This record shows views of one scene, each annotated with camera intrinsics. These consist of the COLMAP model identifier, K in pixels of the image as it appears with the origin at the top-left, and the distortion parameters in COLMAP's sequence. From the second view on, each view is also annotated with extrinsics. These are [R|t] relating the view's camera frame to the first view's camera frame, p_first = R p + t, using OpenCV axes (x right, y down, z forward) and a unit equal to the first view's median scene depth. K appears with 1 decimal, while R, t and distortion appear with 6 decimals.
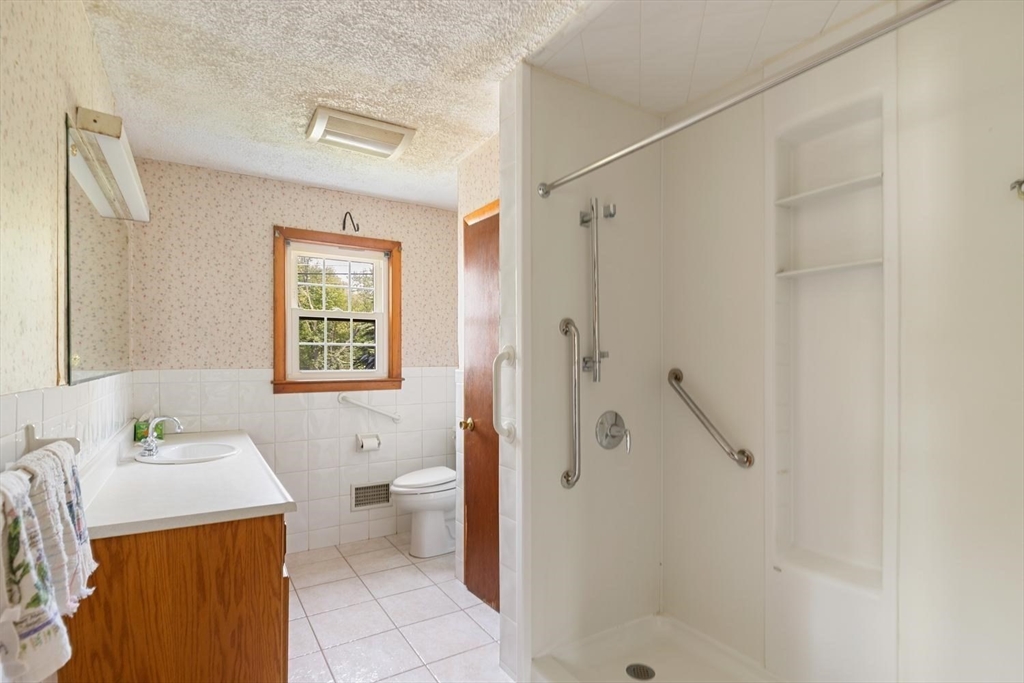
lens RADIAL K [[498.2, 0, 507.6], [0, 498.2, 349.1], [0, 0, 1]] dist [-0.003069, -0.001158]
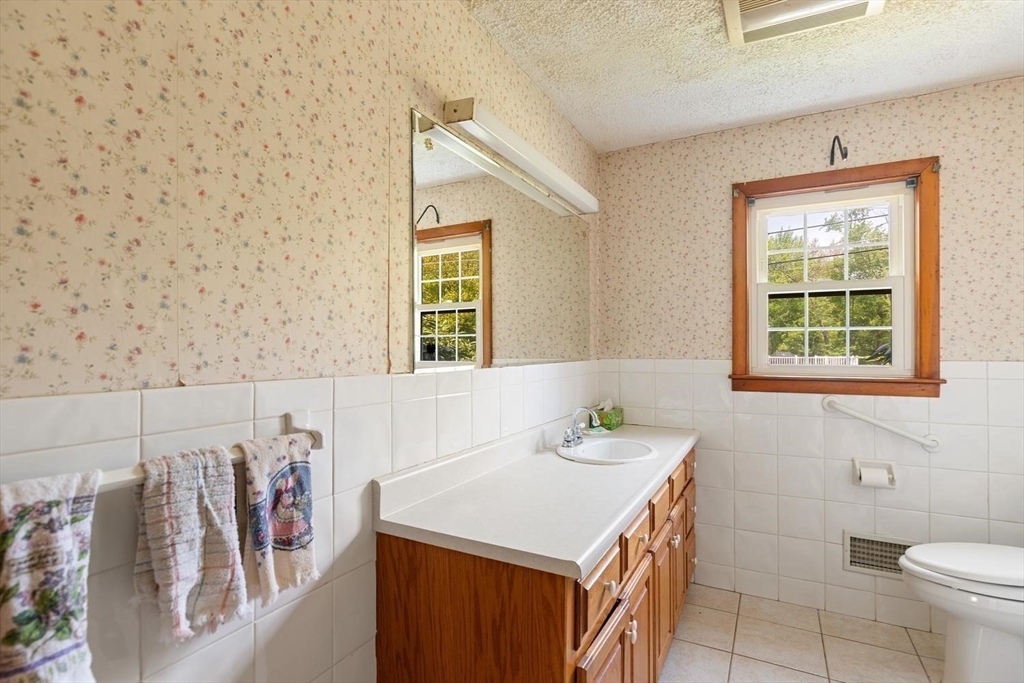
lens RADIAL K [[485.7, 0, 544.2], [0, 485.7, 345.7], [0, 0, 1]] dist [0.000520, 0.000298]
pose [[0.518308, -0.004997, -0.855179, 0.049878], [0.017188, 0.999842, 0.004575, 0.006976], [0.855021, -0.017070, 0.518312, 0.318209]]
